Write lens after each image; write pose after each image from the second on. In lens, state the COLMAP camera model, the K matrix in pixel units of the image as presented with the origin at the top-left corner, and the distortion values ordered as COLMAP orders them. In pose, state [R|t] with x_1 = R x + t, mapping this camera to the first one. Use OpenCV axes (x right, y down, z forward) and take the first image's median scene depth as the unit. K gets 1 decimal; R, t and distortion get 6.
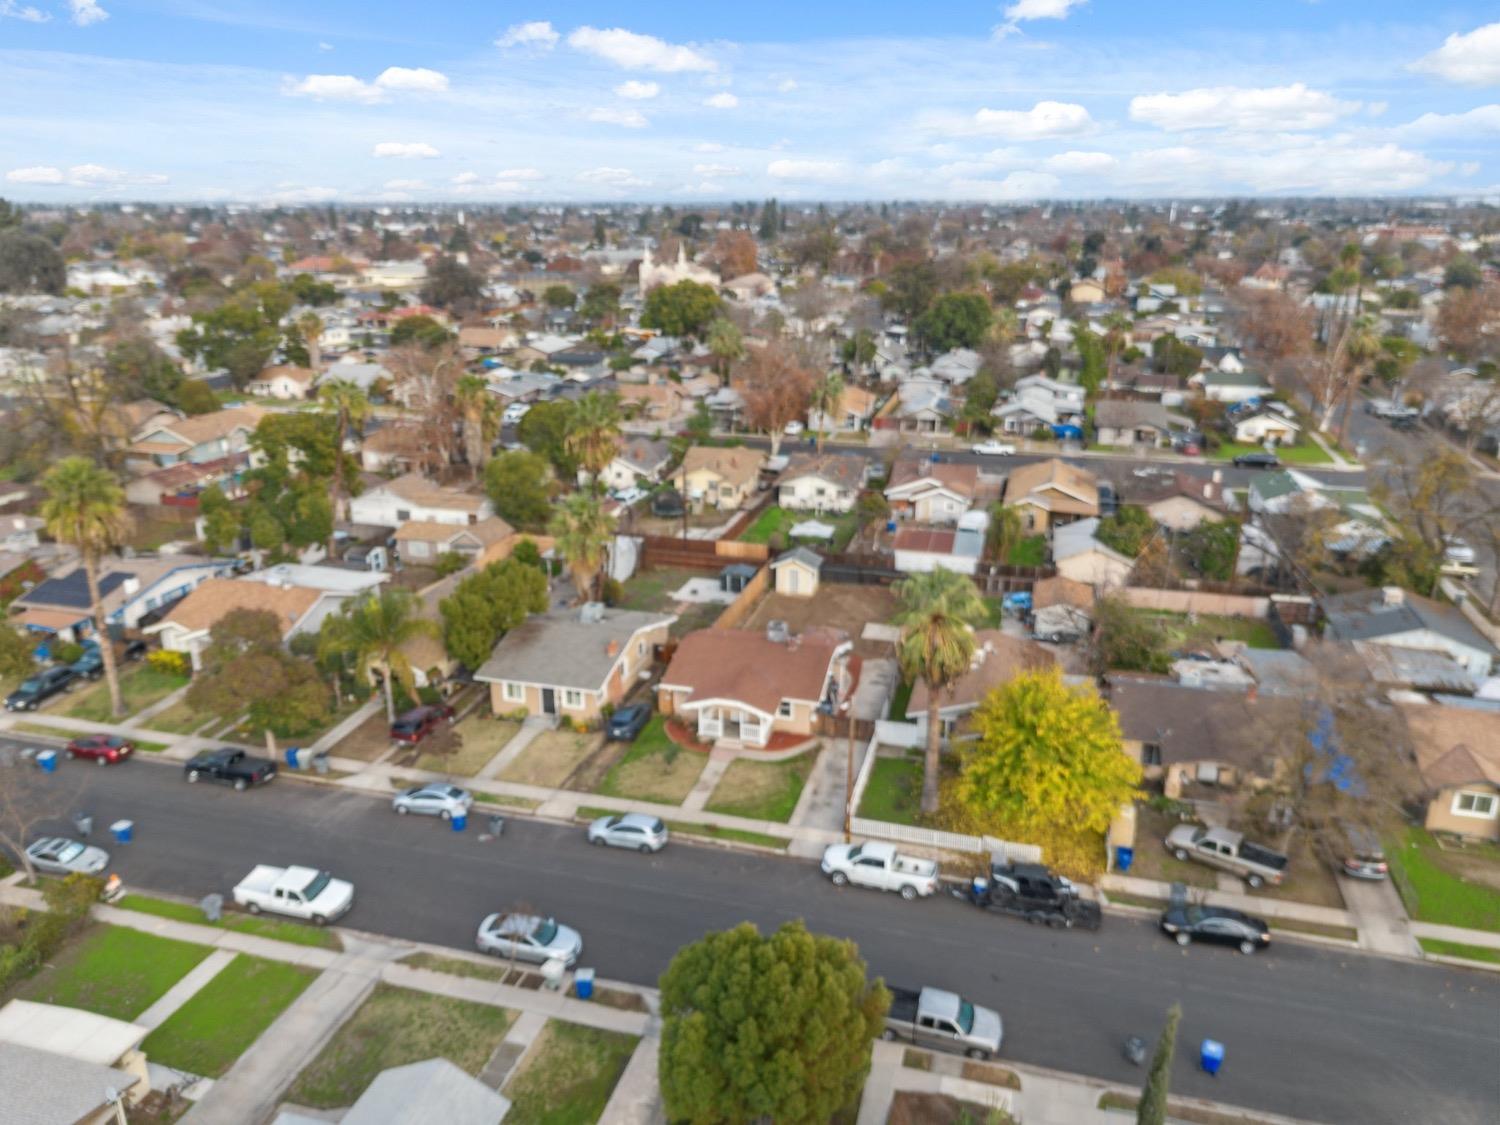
lens RADIAL K [[1069.9, 0, 750.6], [0, 1069.9, 568.3], [0, 0, 1]] dist [0.064817, -0.082016]
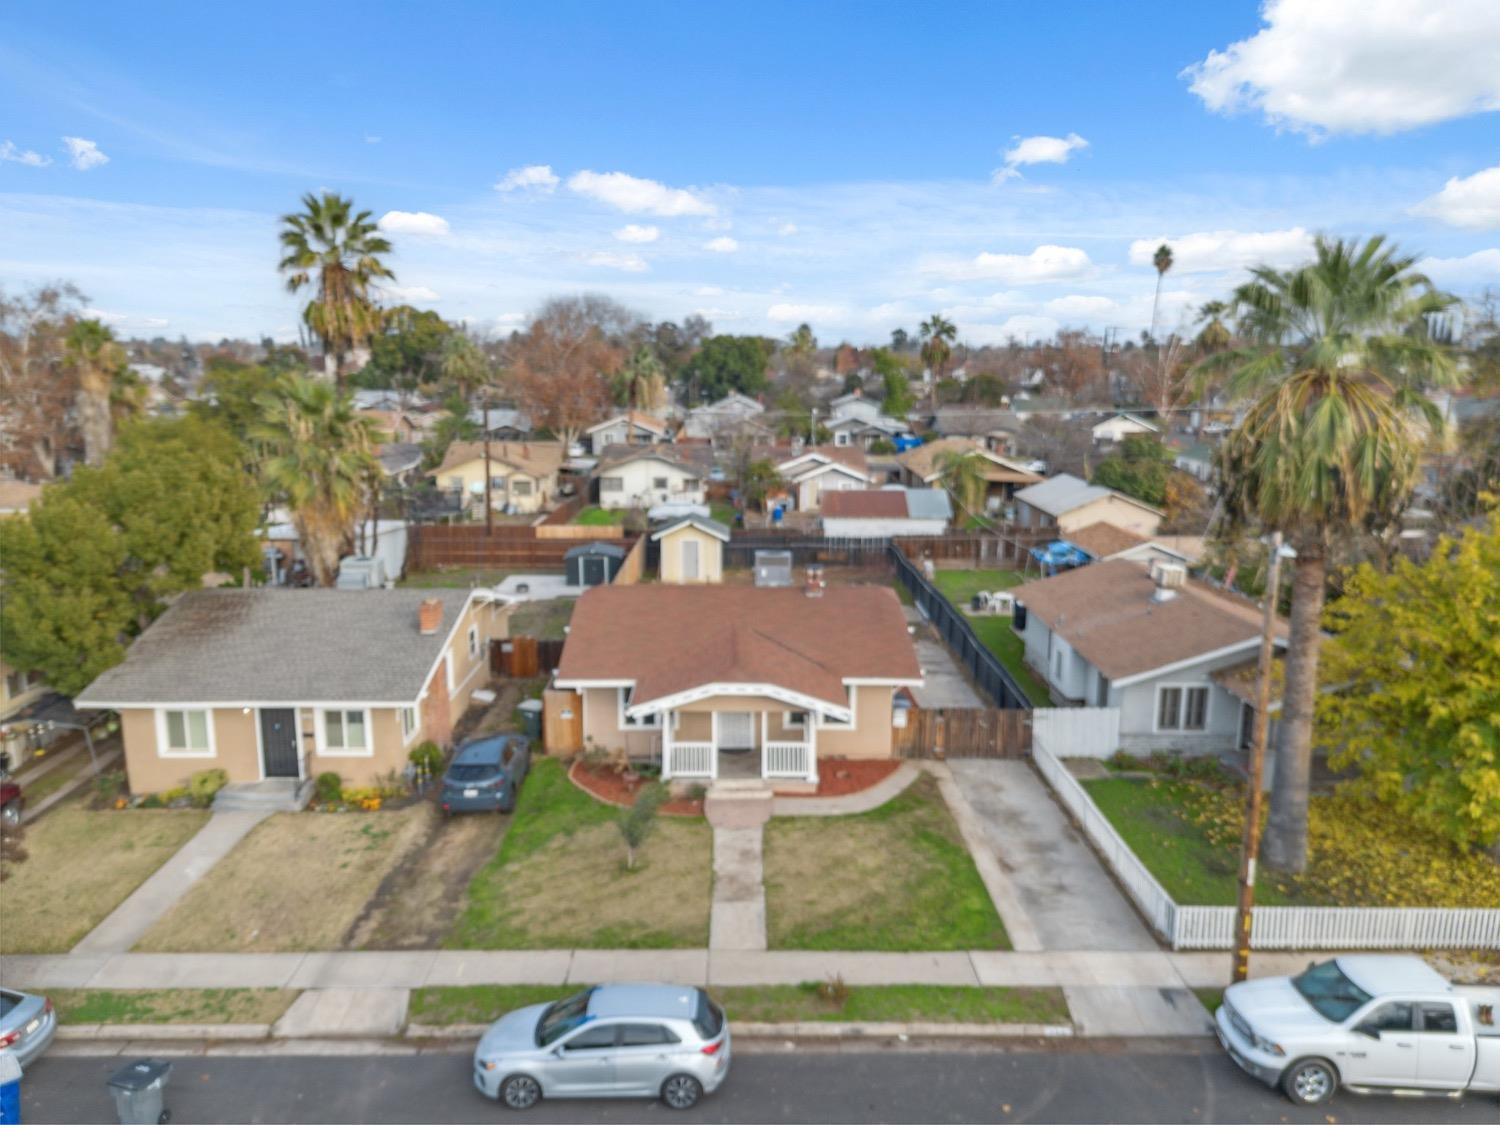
lens RADIAL K [[1069.9, 0, 750.6], [0, 1069.9, 568.3], [0, 0, 1]] dist [0.064817, -0.082016]
pose [[0.959500, -0.047725, 0.277635, -0.125898], [0.083381, 0.989499, -0.118068, 0.119958], [-0.269085, 0.136435, 0.953404, 0.542039]]
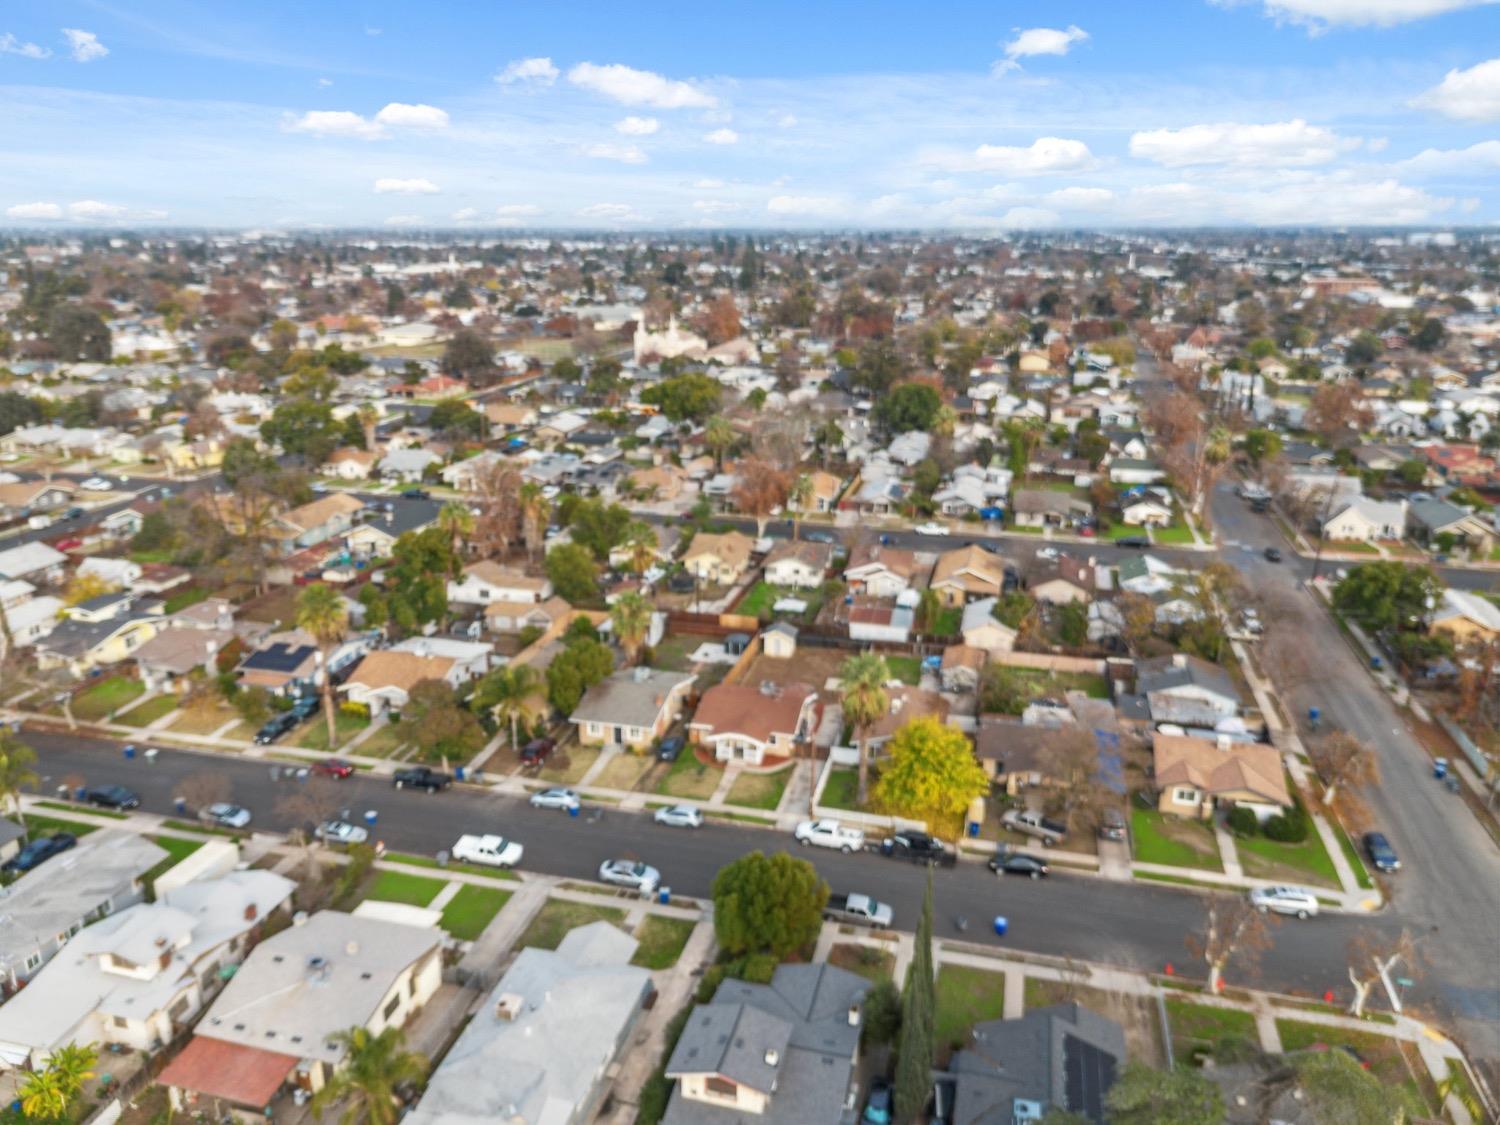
lens RADIAL K [[1069.9, 0, 750.6], [0, 1069.9, 568.3], [0, 0, 1]] dist [0.064817, -0.082016]
pose [[0.999810, -0.002370, 0.019328, -0.028178], [0.002776, 0.999776, -0.020986, -0.081442], [-0.019273, 0.021036, 0.999593, -0.533709]]
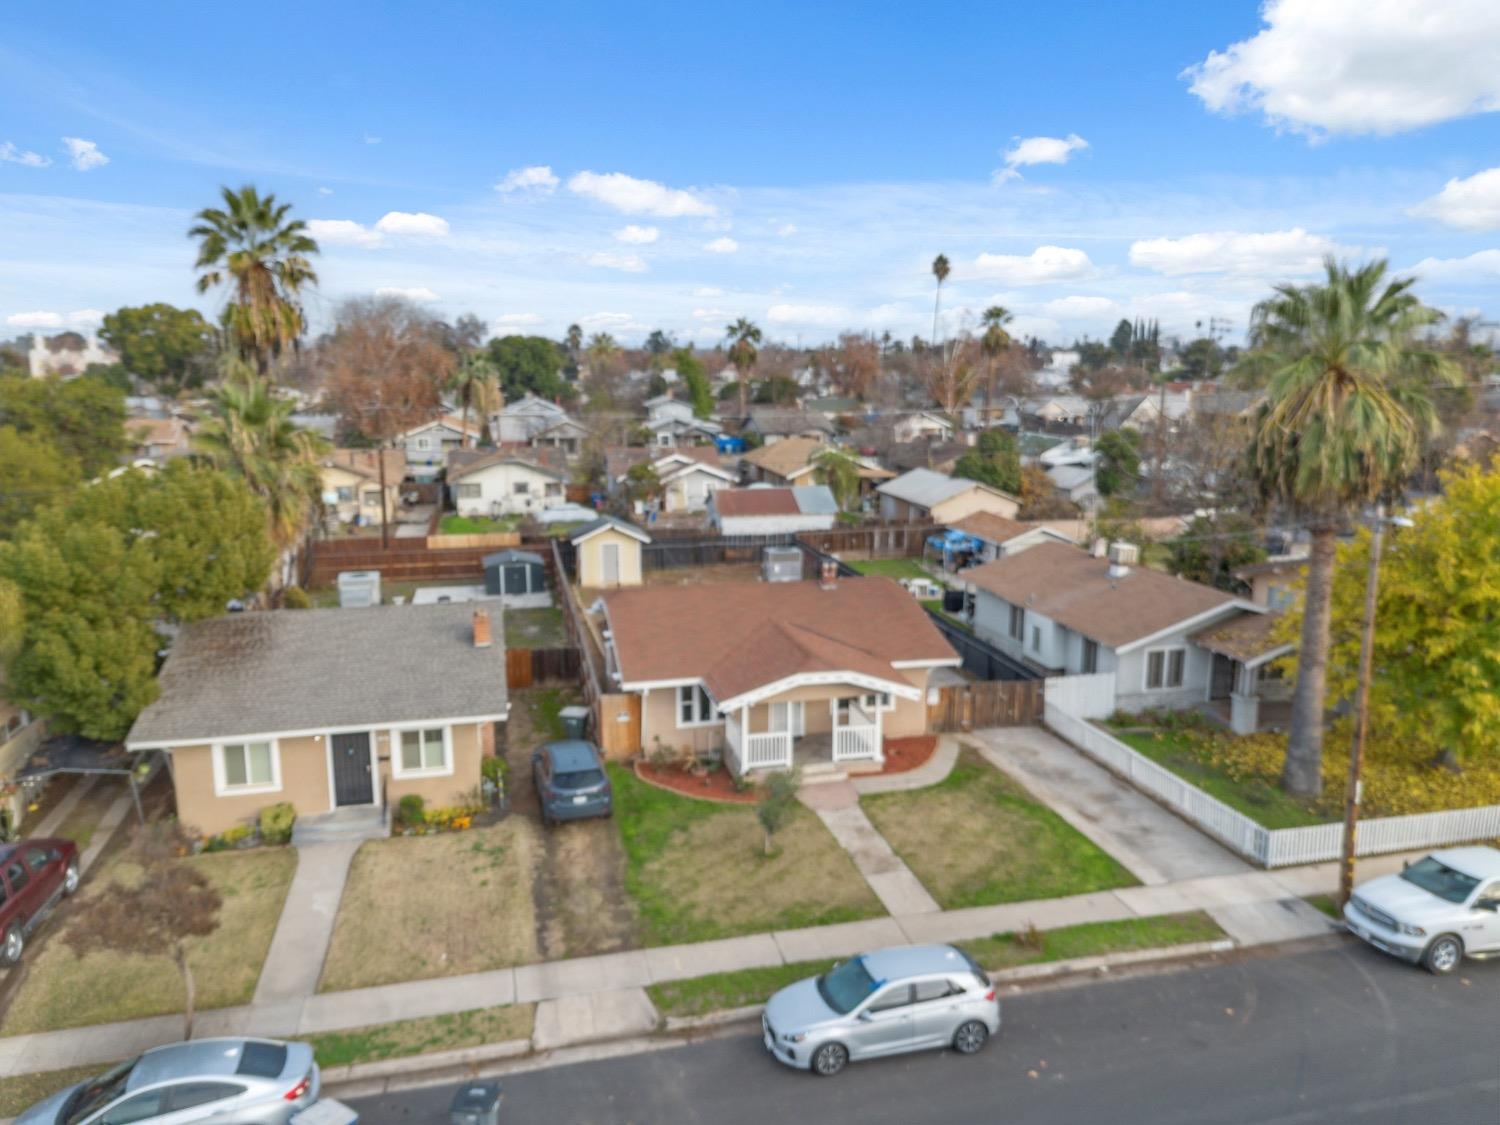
lens RADIAL K [[1069.9, 0, 750.6], [0, 1069.9, 568.3], [0, 0, 1]] dist [0.064817, -0.082016]
pose [[0.867808, -0.092463, 0.488221, -0.247500], [0.156057, 0.983536, -0.091119, 0.108611], [-0.471758, 0.155264, 0.867950, 0.571936]]
